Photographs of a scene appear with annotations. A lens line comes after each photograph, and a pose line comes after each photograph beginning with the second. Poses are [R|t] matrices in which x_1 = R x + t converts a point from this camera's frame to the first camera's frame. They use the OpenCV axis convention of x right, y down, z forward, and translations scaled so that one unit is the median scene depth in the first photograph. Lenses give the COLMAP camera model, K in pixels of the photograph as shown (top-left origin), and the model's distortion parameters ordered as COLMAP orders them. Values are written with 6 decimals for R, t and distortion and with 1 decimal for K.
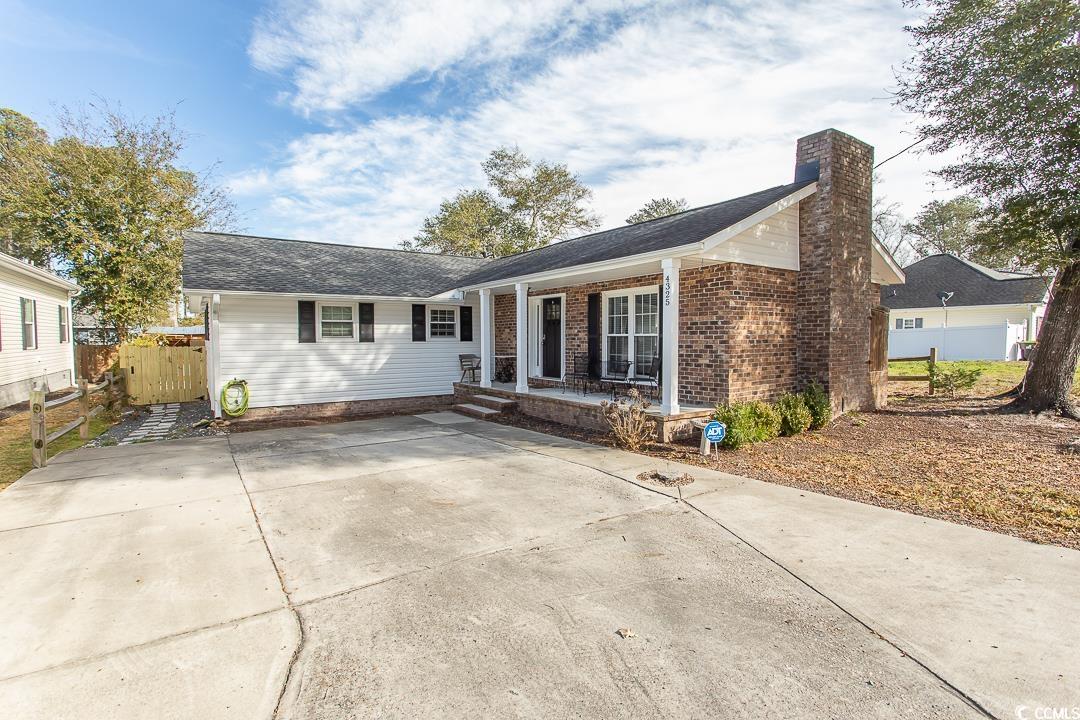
lens RADIAL K [[509.7, 0, 538.6], [0, 509.7, 358.1], [0, 0, 1]] dist [0.000836, 0.000910]
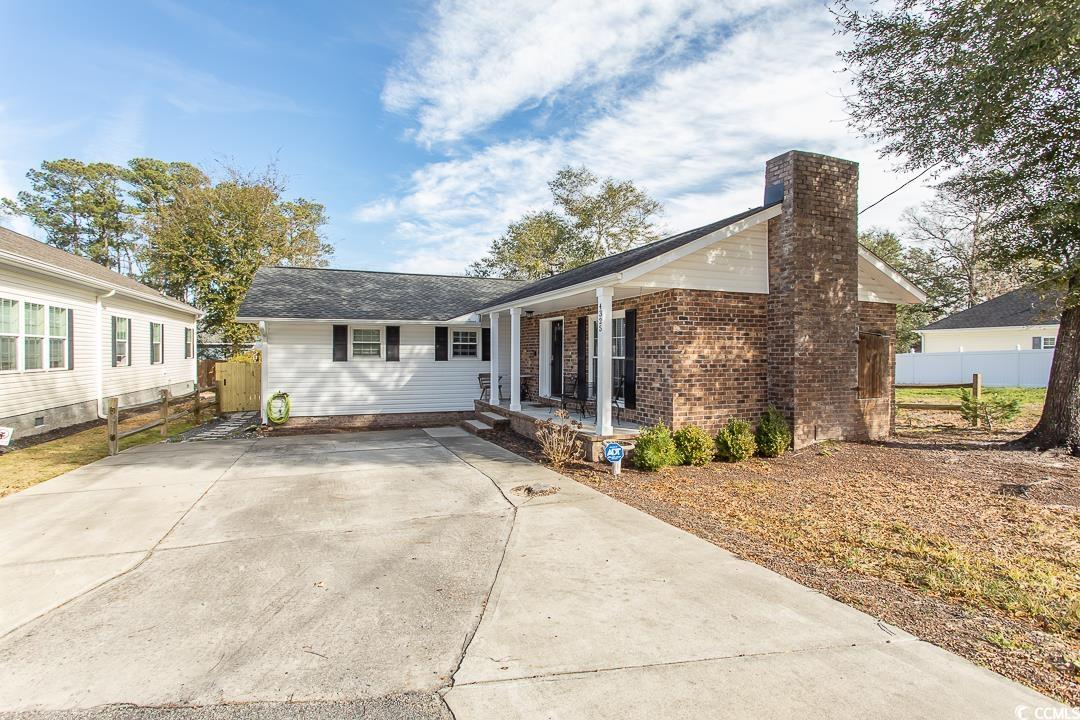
lens RADIAL K [[529.7, 0, 535.2], [0, 529.7, 332.5], [0, 0, 1]] dist [-0.008476, 0.001843]
pose [[0.975970, -0.001756, -0.217897, 0.264718], [-0.015957, 0.996707, -0.079502, -0.007931], [0.217319, 0.081069, 0.972728, -0.078261]]
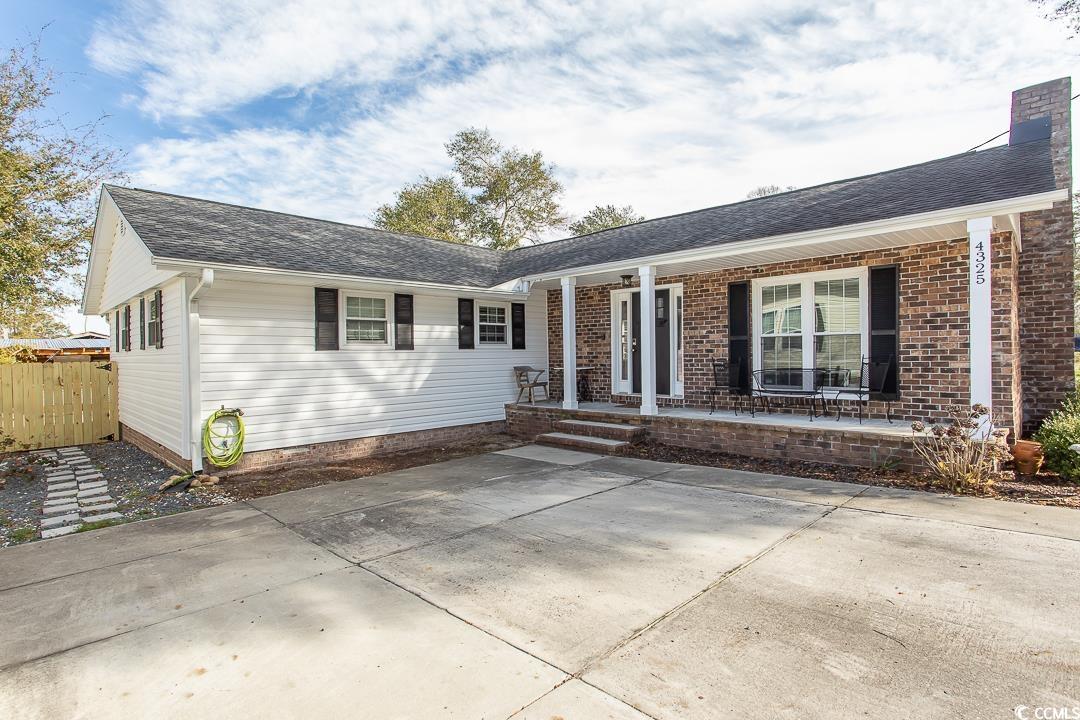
lens RADIAL K [[530.6, 0, 540.0], [0, 530.6, 360.0], [0, 0, 1]] dist [-0.004421, 0.000354]
pose [[0.980918, -0.012036, 0.194051, -0.357020], [0.017963, 0.999423, -0.028815, 0.008620], [-0.193593, 0.031751, 0.980568, 0.297921]]
